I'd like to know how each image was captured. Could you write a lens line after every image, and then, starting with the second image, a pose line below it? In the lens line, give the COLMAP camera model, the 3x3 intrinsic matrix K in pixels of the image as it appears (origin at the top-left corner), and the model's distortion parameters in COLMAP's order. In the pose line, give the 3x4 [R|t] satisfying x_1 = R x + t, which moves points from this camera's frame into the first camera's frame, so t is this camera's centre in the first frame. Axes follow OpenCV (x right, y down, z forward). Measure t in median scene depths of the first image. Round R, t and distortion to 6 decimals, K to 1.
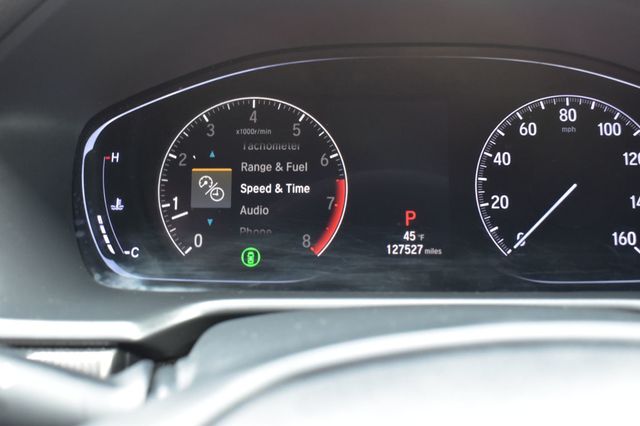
lens RADIAL K [[721.3, 0, 318.4], [0, 721.3, 227.3], [0, 0, 1]] dist [-0.053515, 0.000000]
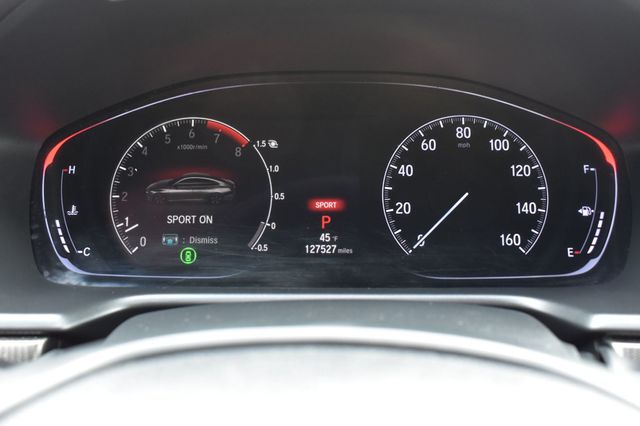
lens RADIAL K [[648.1, 0, 320.9], [0, 648.1, 214.8], [0, 0, 1]] dist [-0.071736, 0.000000]
pose [[0.999972, -0.000106, 0.007446, 0.114040], [0.000164, 0.999969, -0.007879, -0.016373], [-0.007445, 0.007880, 0.999941, -0.039814]]
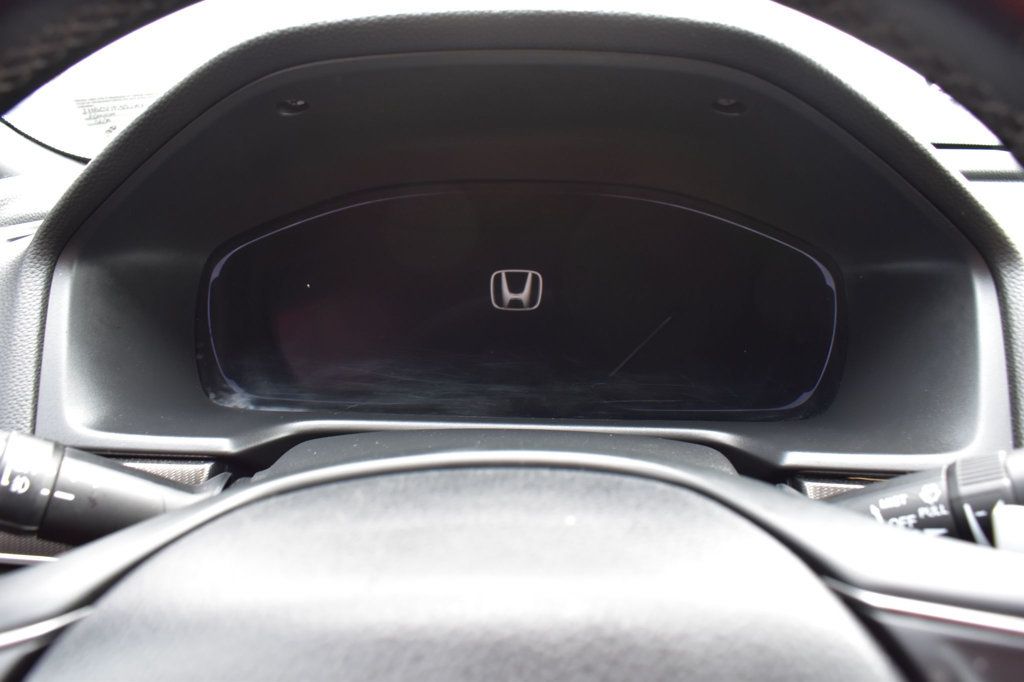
lens RADIAL K [[800.3, 0, 509.3], [0, 800.3, 350.1], [0, 0, 1]] dist [-0.090066, 0.008388]
pose [[0.999370, 0.018034, -0.030563, 0.159469], [-0.017446, 0.999660, 0.019380, -0.028777], [0.030902, -0.018835, 0.999345, -0.172054]]
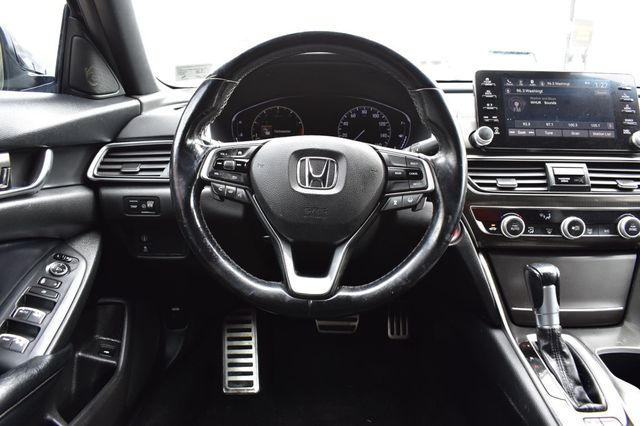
lens RADIAL K [[500.2, 0, 315.3], [0, 500.2, 211.2], [0, 0, 1]] dist [-0.090066, 0.008388]
pose [[0.999937, 0.010125, -0.004770, 0.119910], [-0.010053, 0.999837, 0.014973, 0.321922], [0.004920, -0.014924, 0.999877, -1.585031]]
